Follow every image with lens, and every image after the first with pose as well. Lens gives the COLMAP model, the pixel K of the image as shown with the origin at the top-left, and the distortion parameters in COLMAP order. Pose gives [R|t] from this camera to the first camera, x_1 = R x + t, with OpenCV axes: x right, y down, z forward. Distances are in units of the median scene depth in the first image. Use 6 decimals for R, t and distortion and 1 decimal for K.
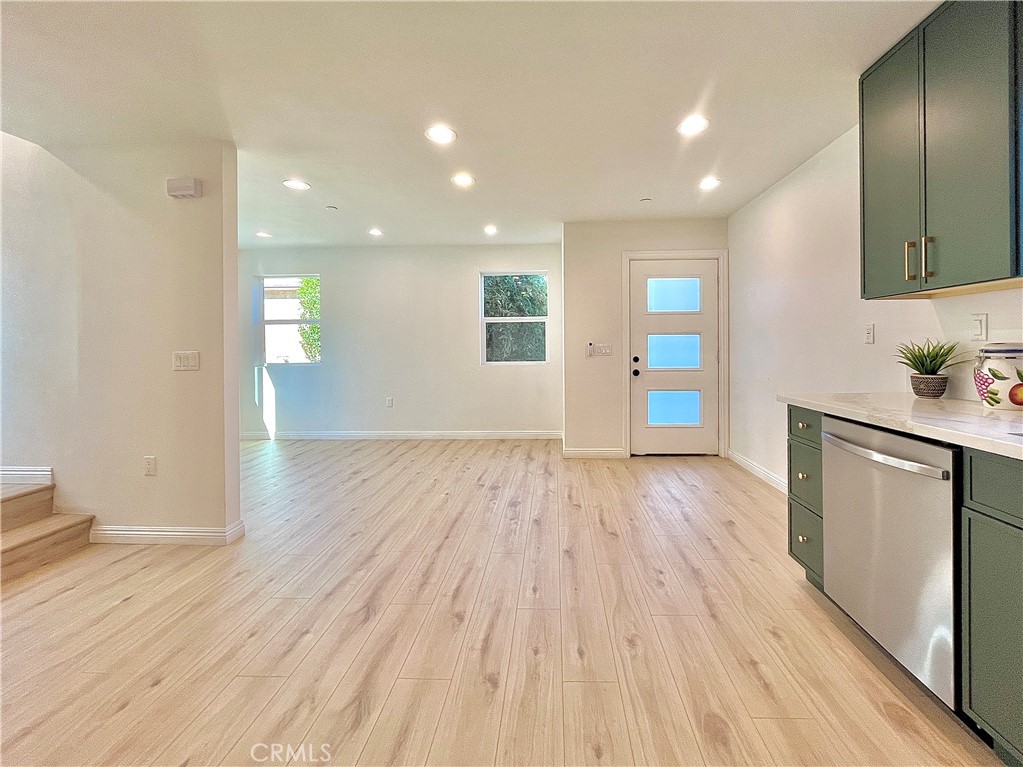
lens RADIAL K [[423.8, 0, 544.3], [0, 423.8, 346.2], [0, 0, 1]] dist [-0.001710, -0.000694]
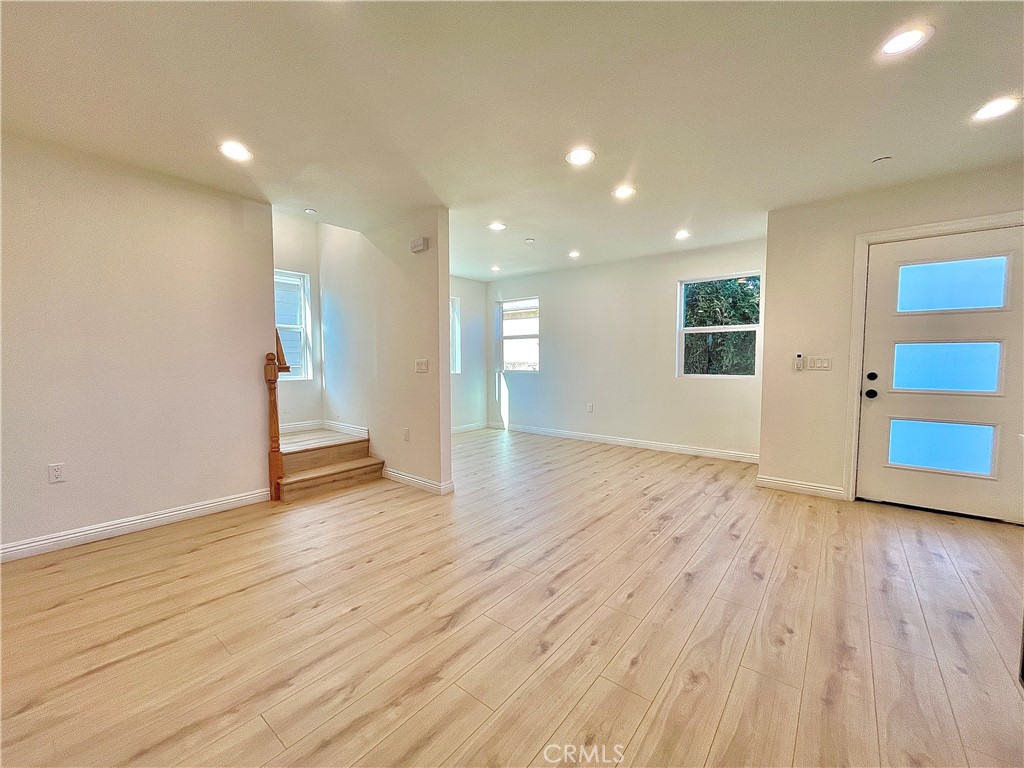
lens RADIAL K [[417.5, 0, 529.6], [0, 417.5, 383.9], [0, 0, 1]] dist [-0.002373, -0.000523]
pose [[0.804508, 0.043356, -0.592358, 0.257959], [-0.006818, 0.997941, 0.063781, 0.001957], [0.593903, -0.047274, 0.803146, 0.051890]]
